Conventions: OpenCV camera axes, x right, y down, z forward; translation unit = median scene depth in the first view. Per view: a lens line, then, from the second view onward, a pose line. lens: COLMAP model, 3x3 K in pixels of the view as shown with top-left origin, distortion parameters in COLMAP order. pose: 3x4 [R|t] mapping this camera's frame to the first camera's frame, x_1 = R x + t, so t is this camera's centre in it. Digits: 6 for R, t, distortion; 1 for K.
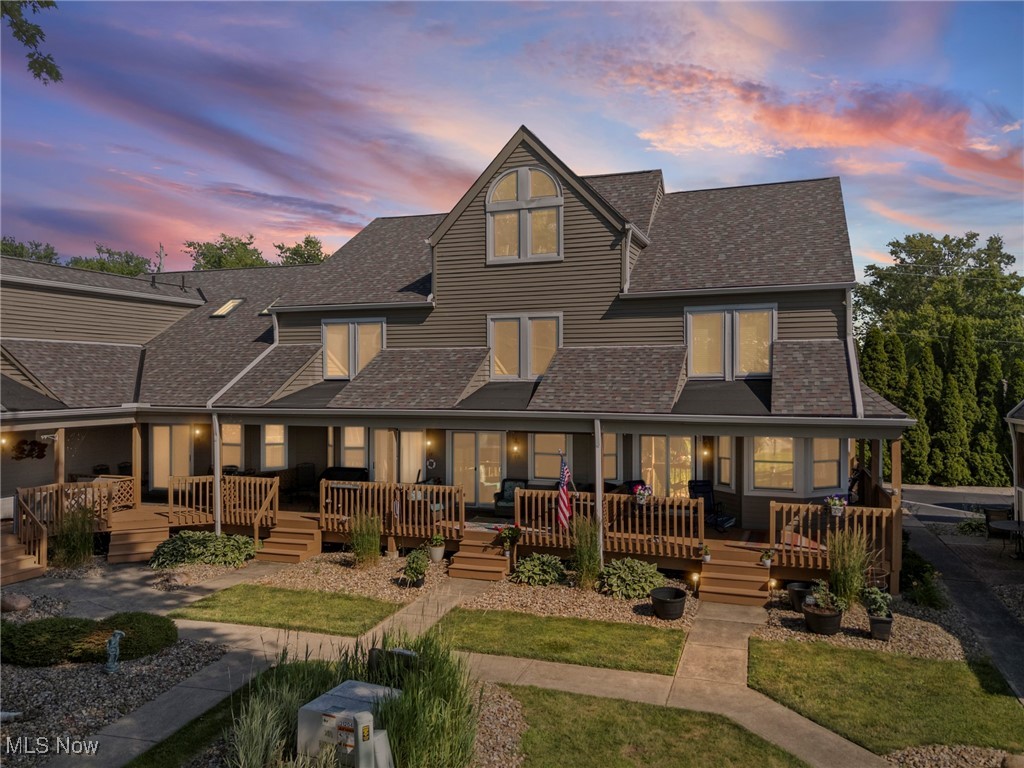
lens RADIAL K [[765.8, 0, 515.6], [0, 765.8, 381.8], [0, 0, 1]] dist [0.054848, -0.005648]
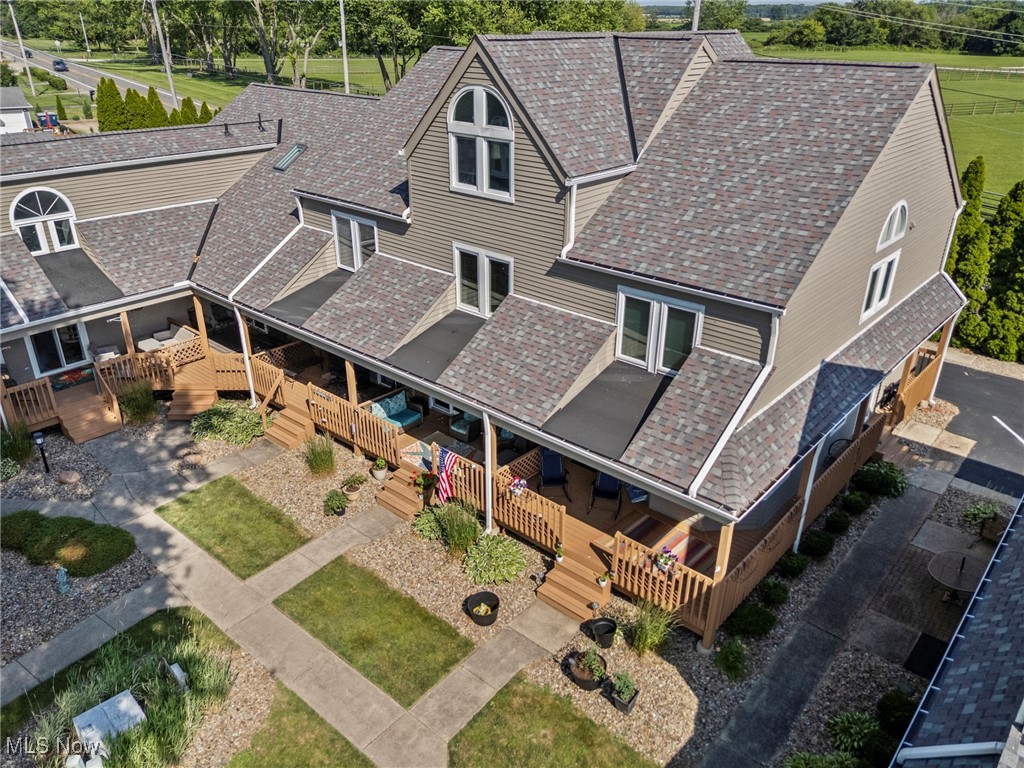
lens RADIAL K [[765.8, 0, 514.3], [0, 765.8, 379.9], [0, 0, 1]] dist [0.054848, -0.005648]
pose [[0.930385, 0.165166, -0.327269, 0.407113], [-0.007853, 0.901525, 0.432657, -0.373867], [0.366501, -0.399967, 0.840062, 0.147508]]
